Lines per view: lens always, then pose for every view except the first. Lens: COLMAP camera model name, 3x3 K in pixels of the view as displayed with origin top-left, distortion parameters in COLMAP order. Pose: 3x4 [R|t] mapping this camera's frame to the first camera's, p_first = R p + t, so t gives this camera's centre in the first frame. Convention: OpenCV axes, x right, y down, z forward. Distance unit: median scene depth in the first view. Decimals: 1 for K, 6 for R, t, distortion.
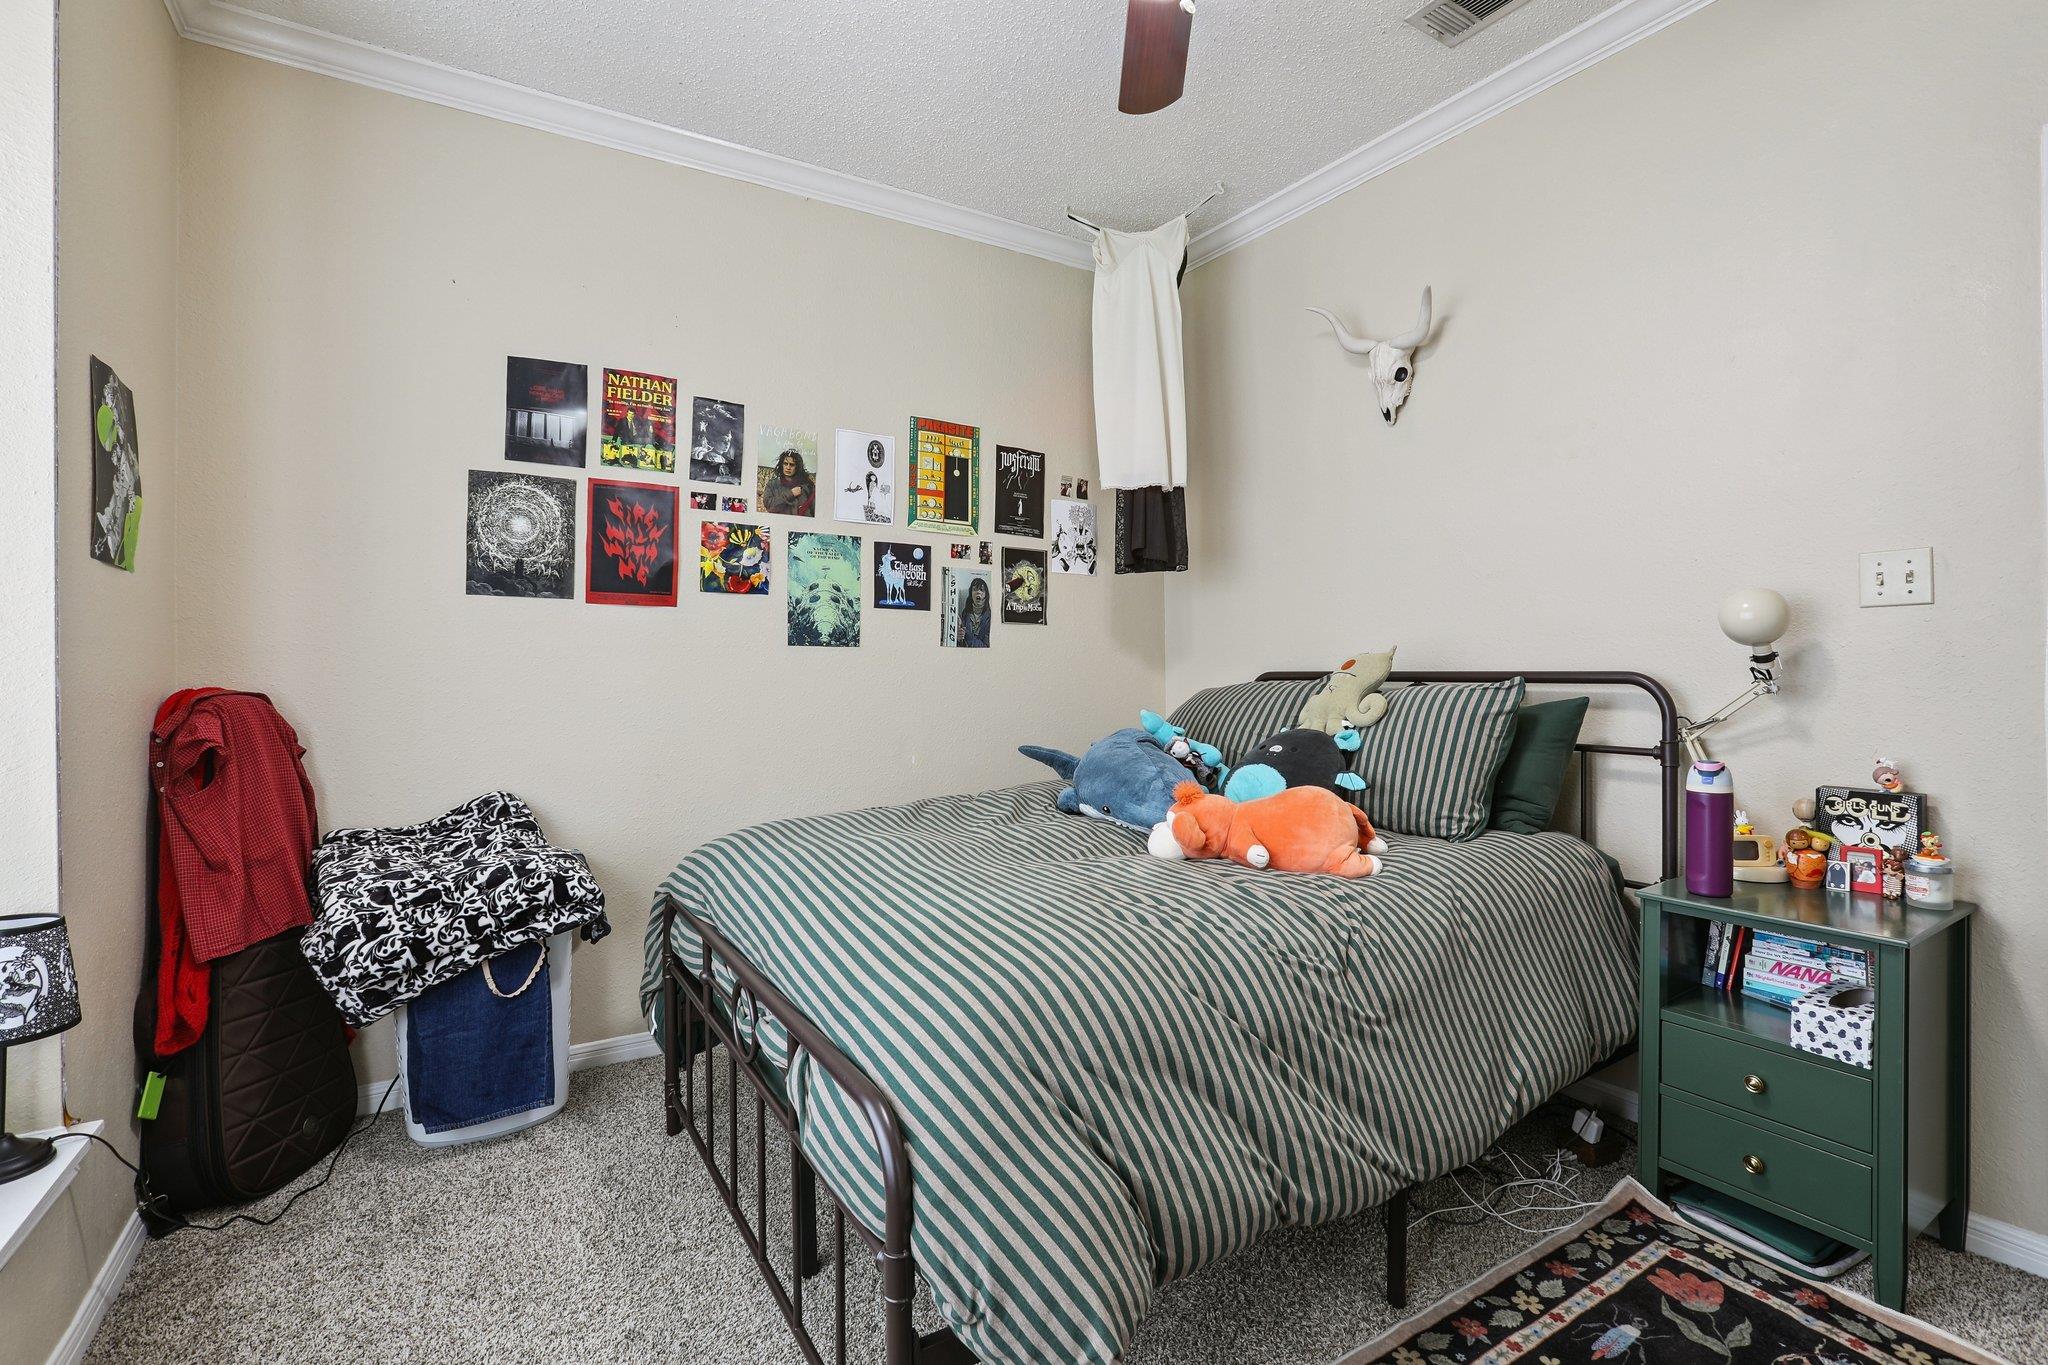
lens RADIAL K [[942.6, 0, 1011.8], [0, 942.6, 680.2], [0, 0, 1]] dist [-0.085364, 0.040807]
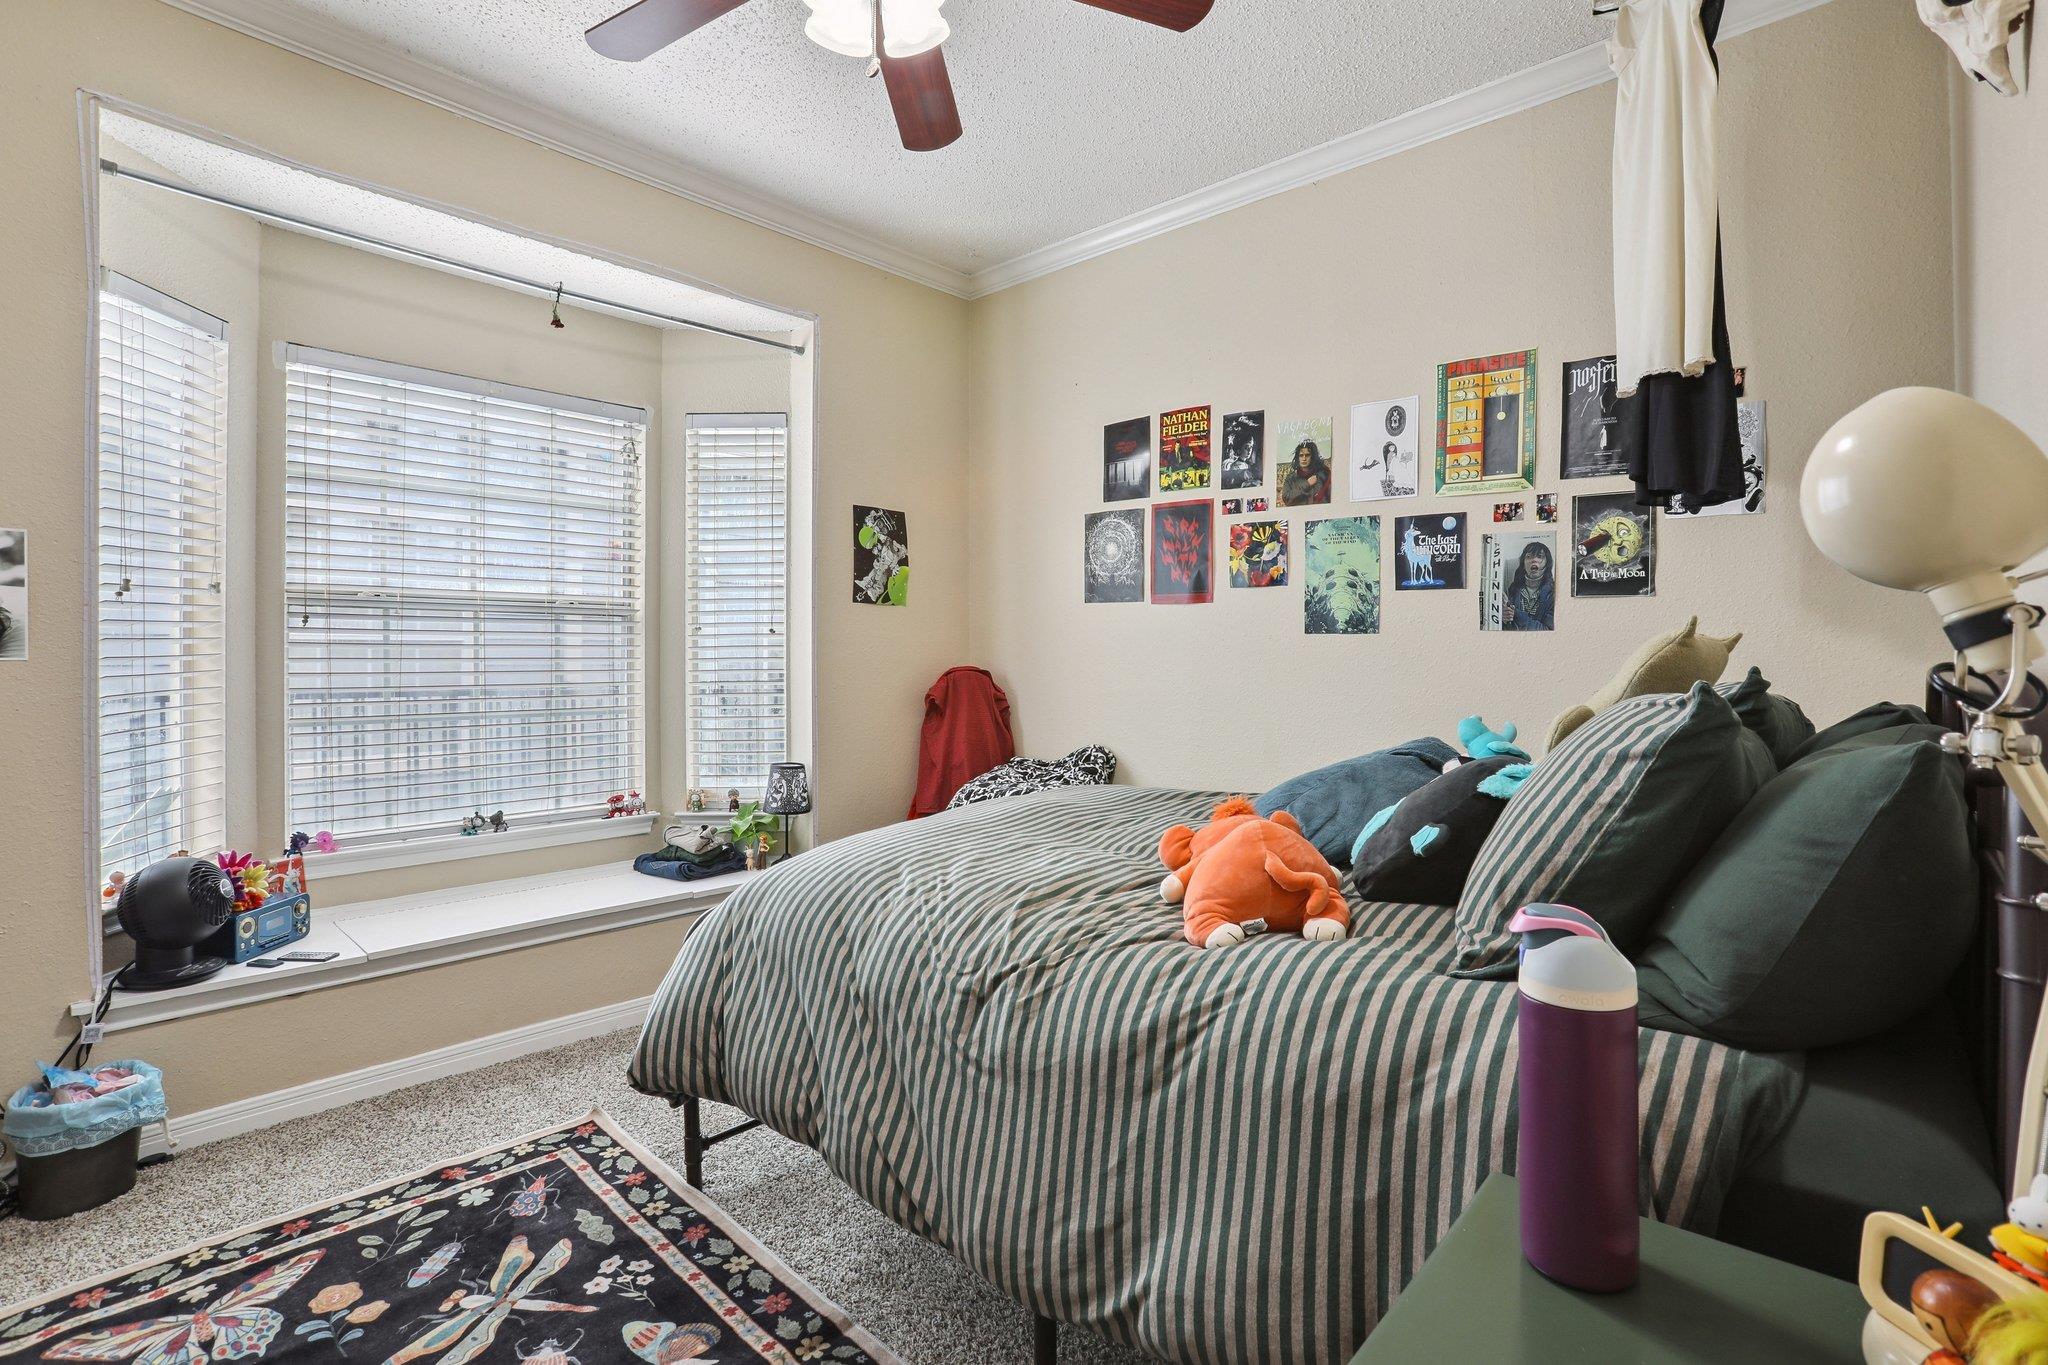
lens RADIAL K [[942.6, 0, 1011.8], [0, 942.6, 680.2], [0, 0, 1]] dist [-0.085364, 0.040807]
pose [[0.283119, 0.027349, -0.958695, 0.645405], [-0.011367, 0.999619, 0.025159, -0.008602], [0.959018, 0.003775, 0.283322, 0.407005]]
